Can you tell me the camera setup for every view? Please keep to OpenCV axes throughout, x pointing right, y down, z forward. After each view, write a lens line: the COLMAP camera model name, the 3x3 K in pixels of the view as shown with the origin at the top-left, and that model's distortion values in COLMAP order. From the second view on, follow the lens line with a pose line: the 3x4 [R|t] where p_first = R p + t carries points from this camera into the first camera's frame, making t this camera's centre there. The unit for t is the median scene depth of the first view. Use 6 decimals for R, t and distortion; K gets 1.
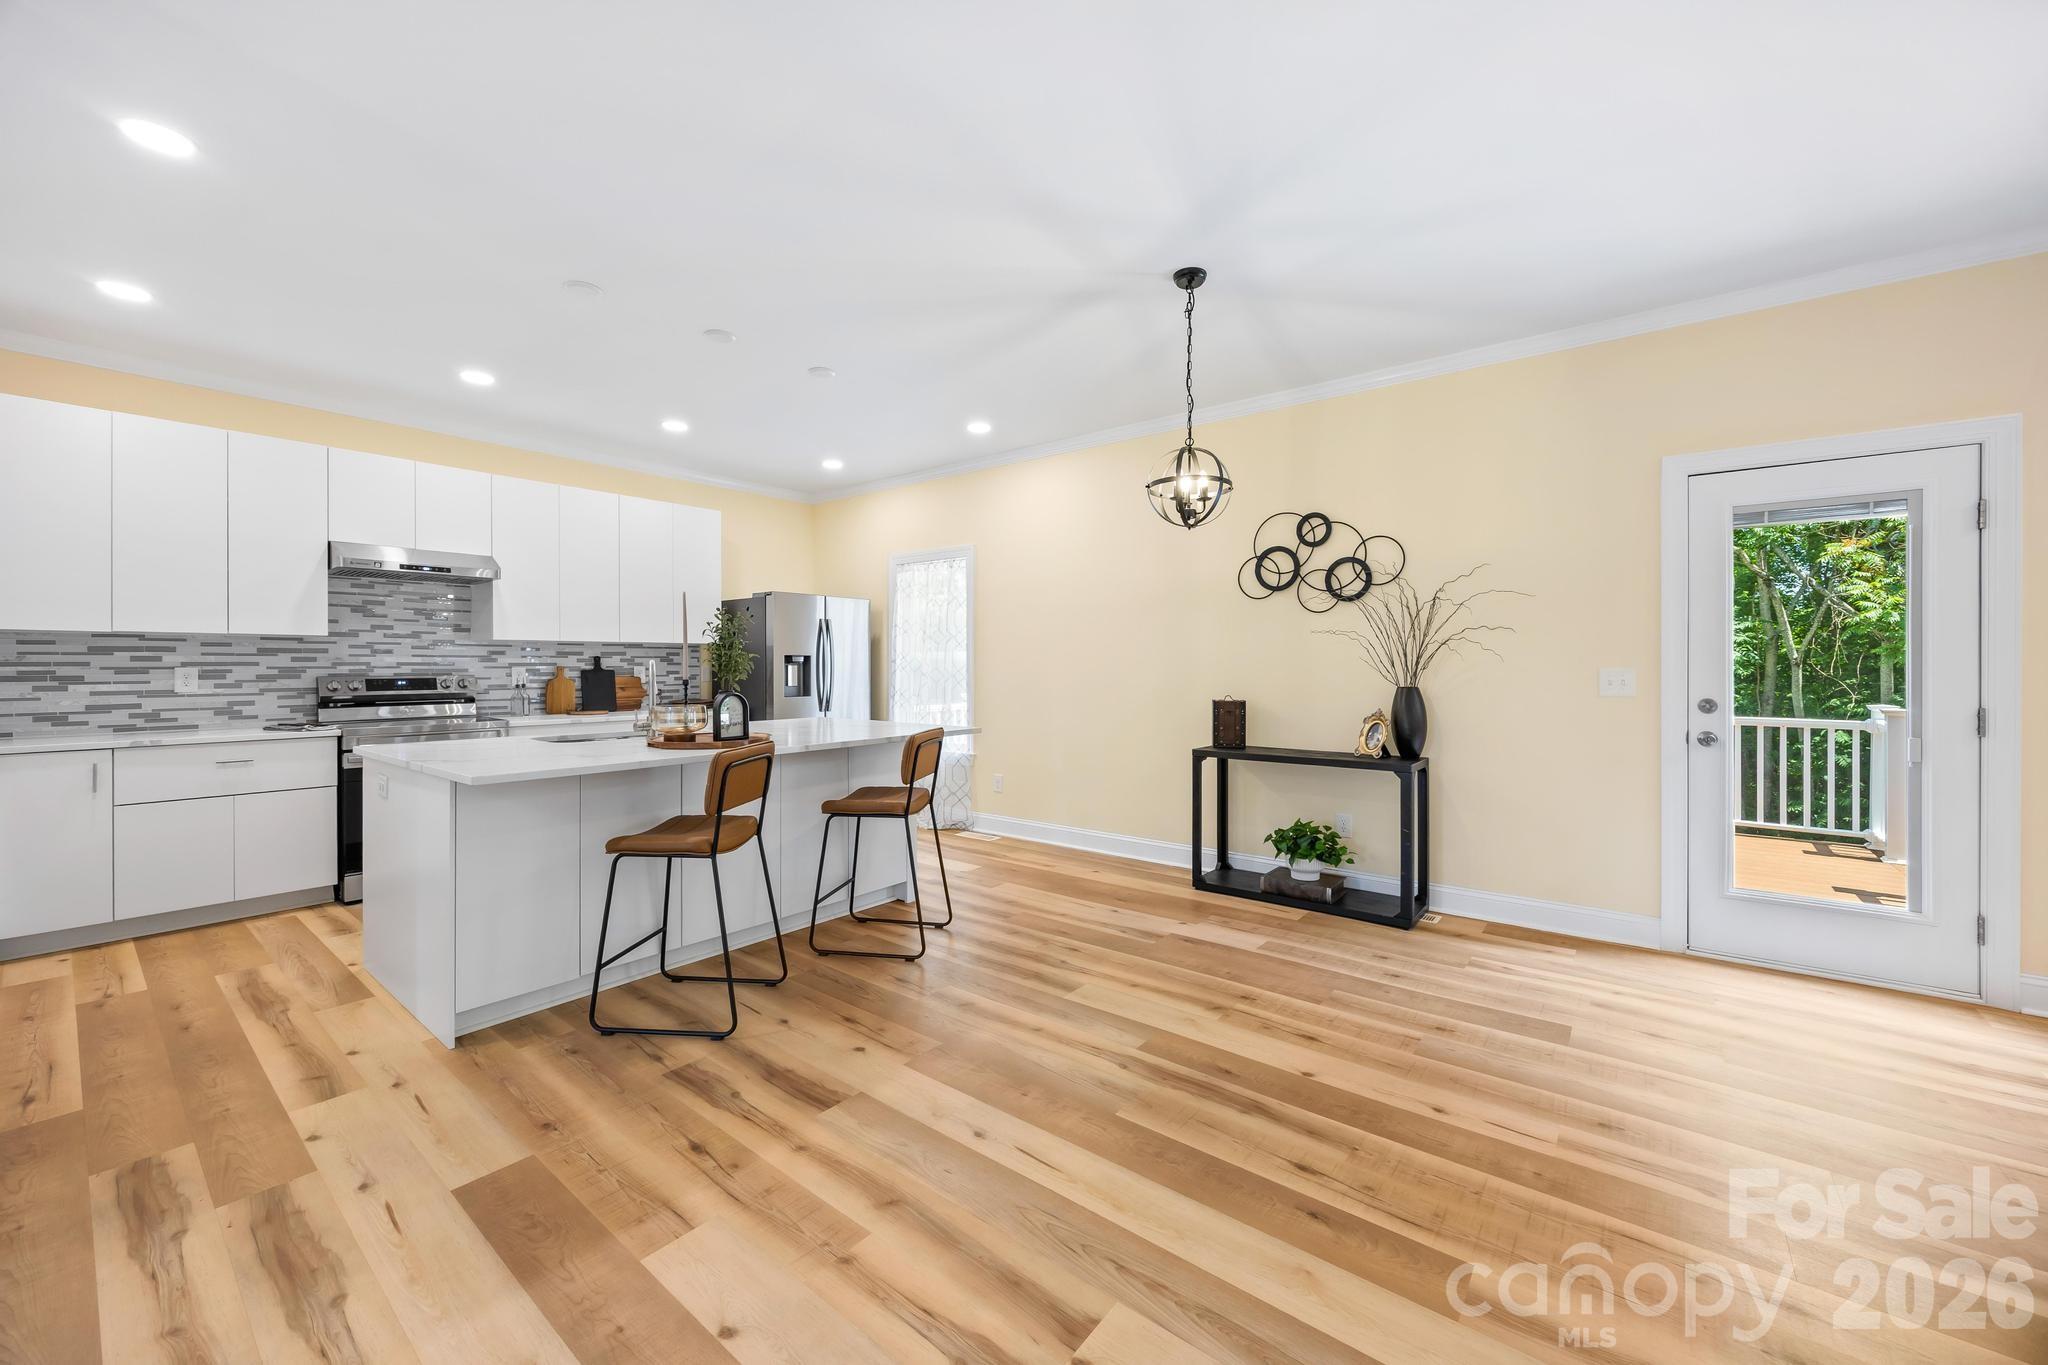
lens RADIAL K [[783.1, 0, 1017.0], [0, 783.1, 664.0], [0, 0, 1]] dist [-0.006947, 0.000043]
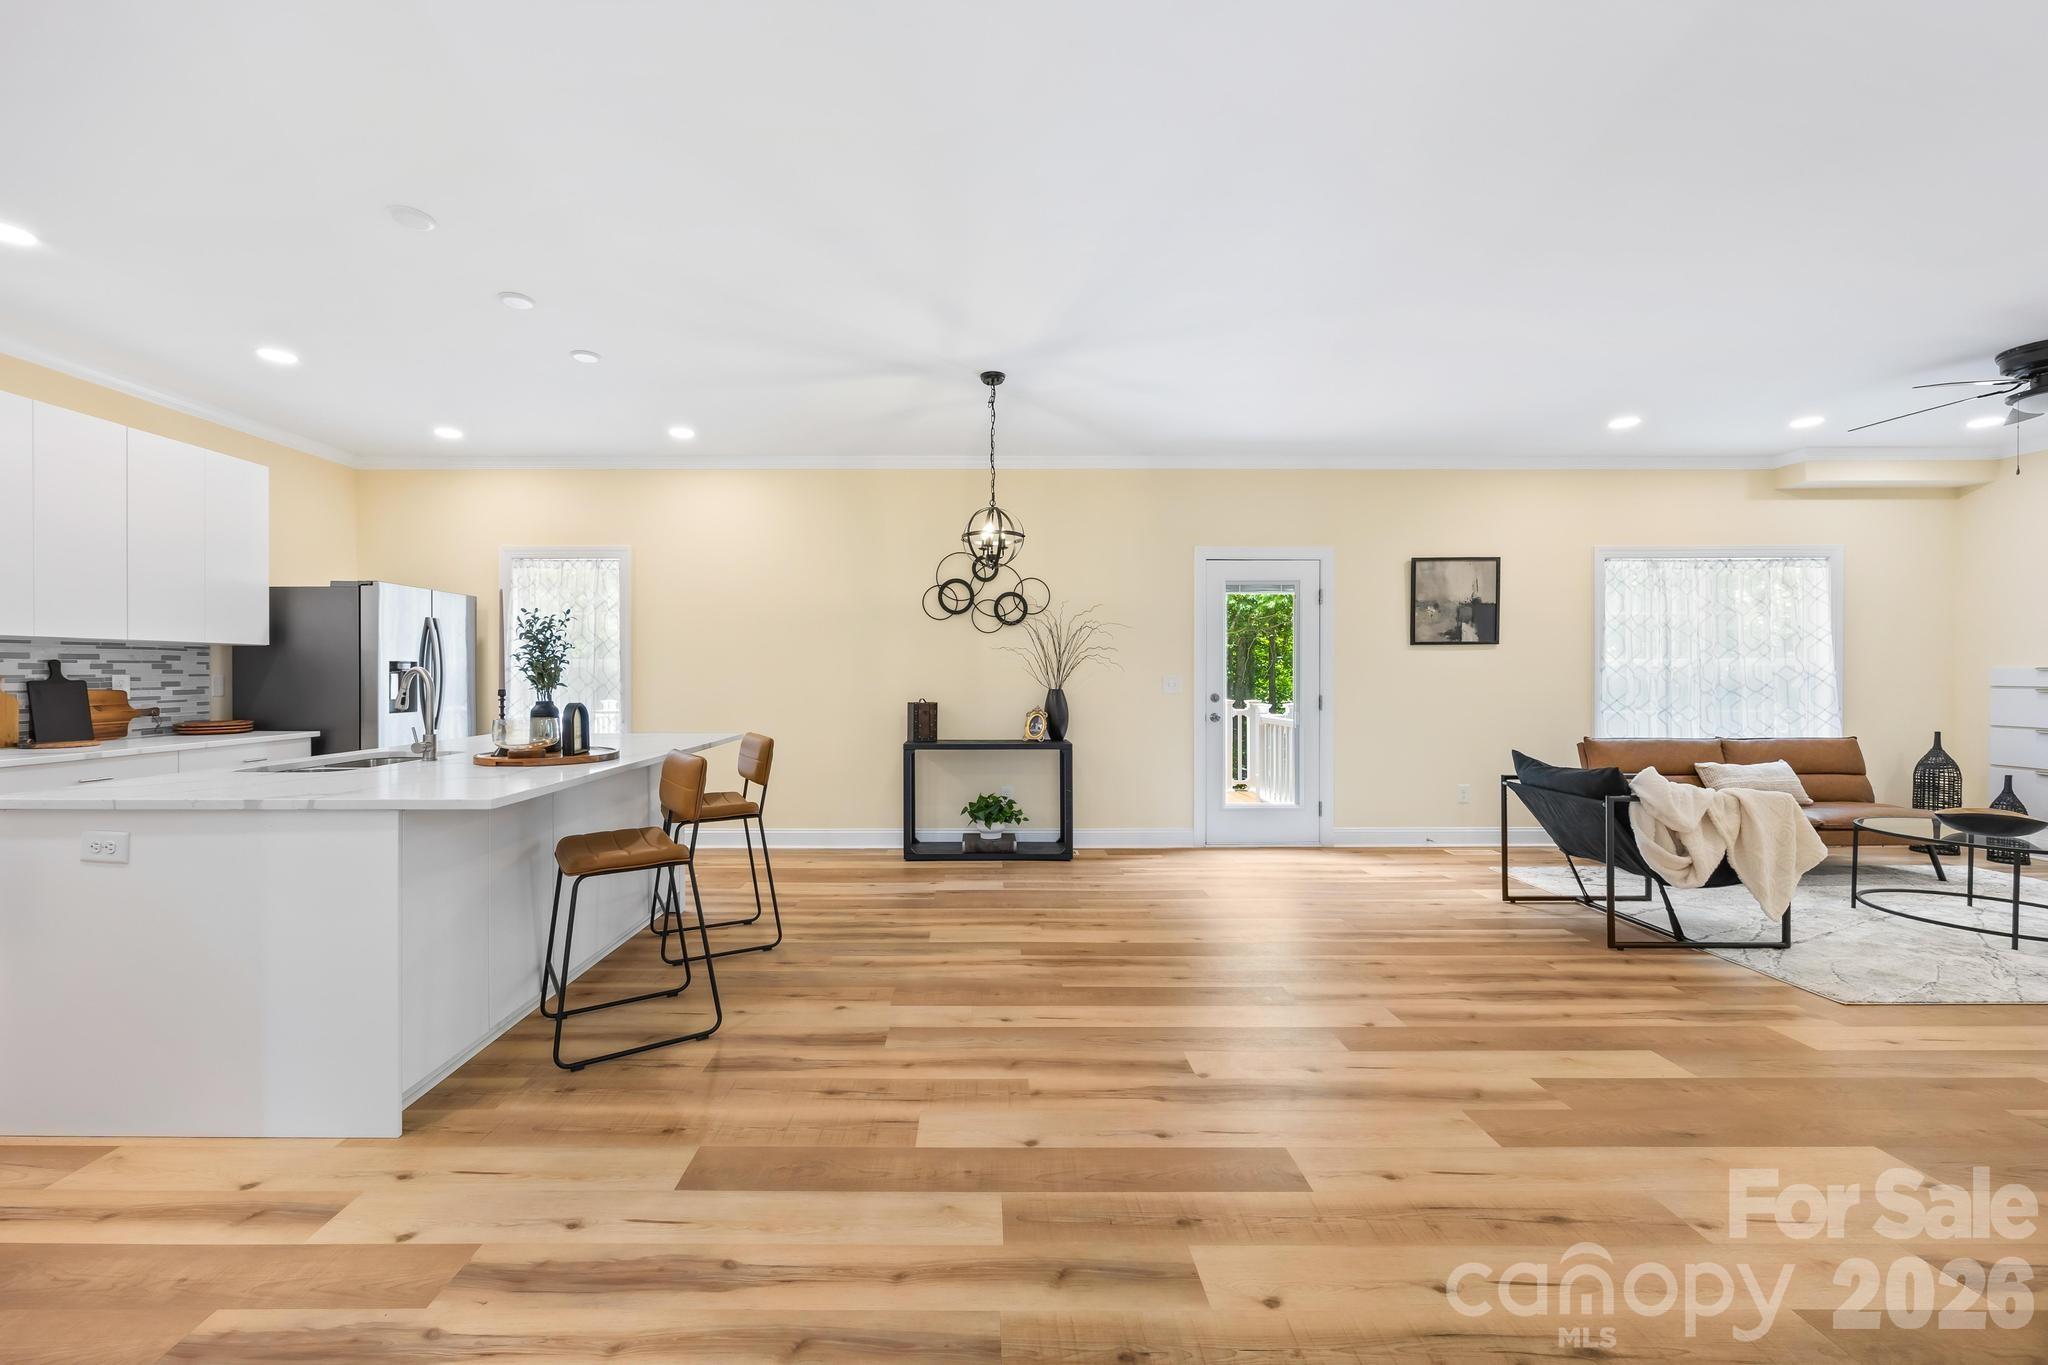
lens RADIAL K [[803.3, 0, 975.6], [0, 803.3, 675.5], [0, 0, 1]] dist [-0.003104, -0.000164]
pose [[0.783491, -0.000756, 0.621403, -0.470806], [-0.000702, 0.999998, 0.002102, 0.001798], [-0.621403, -0.002083, 0.783488, -0.026954]]
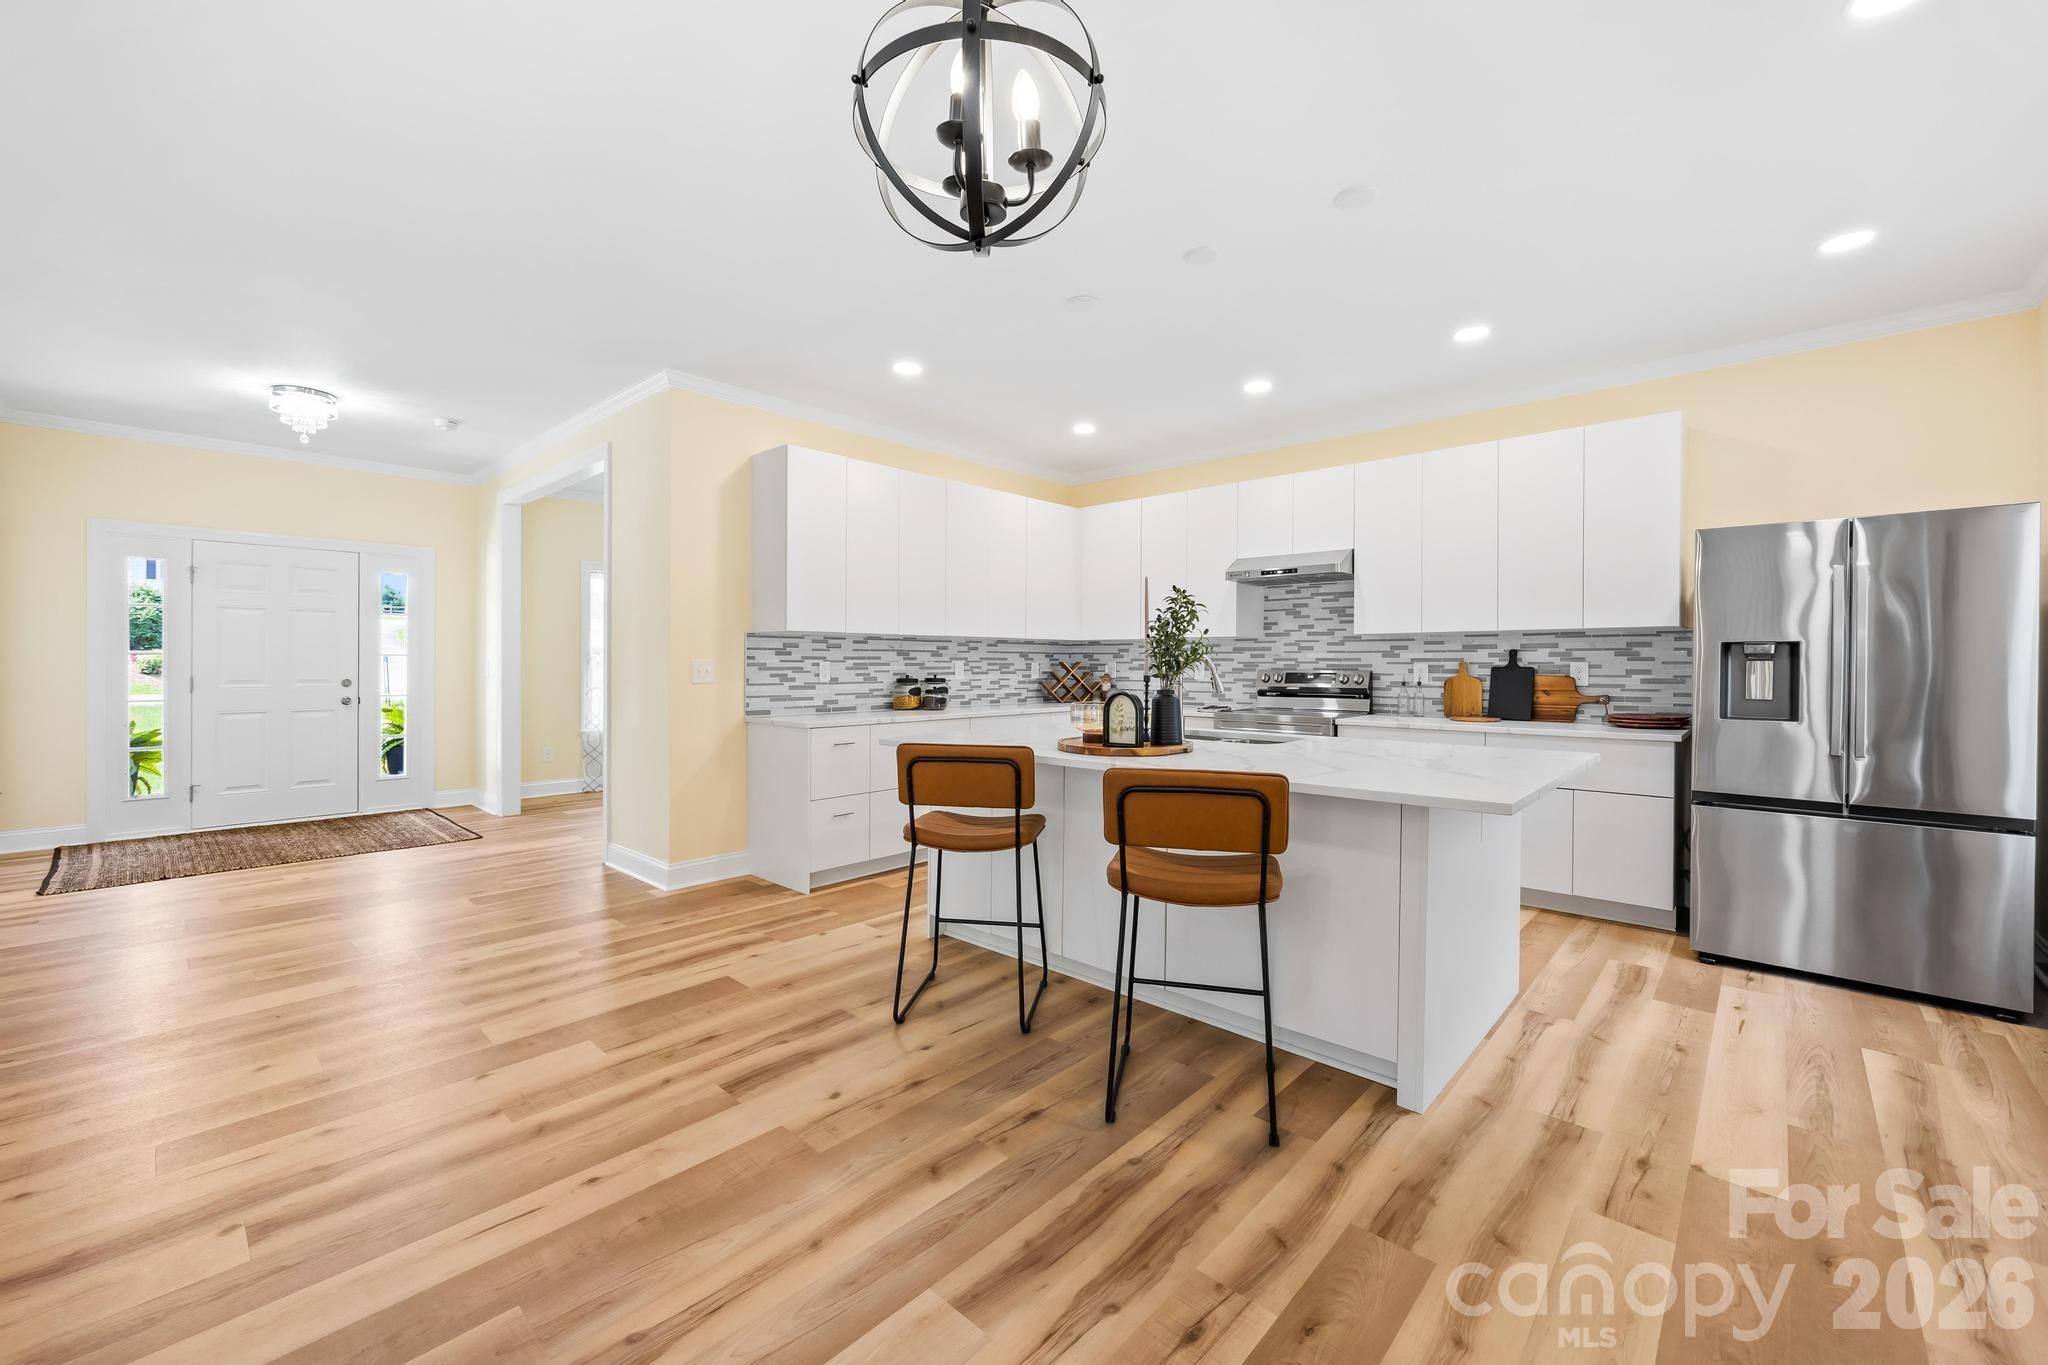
lens RADIAL K [[811.7, 0, 1034.1], [0, 811.7, 663.4], [0, 0, 1]] dist [-0.002040, -0.000078]
pose [[-0.062907, 0.002712, -0.998016, 0.419918], [-0.000113, 0.999996, 0.002724, 0.002574], [0.998019, 0.000284, -0.062906, 0.774789]]
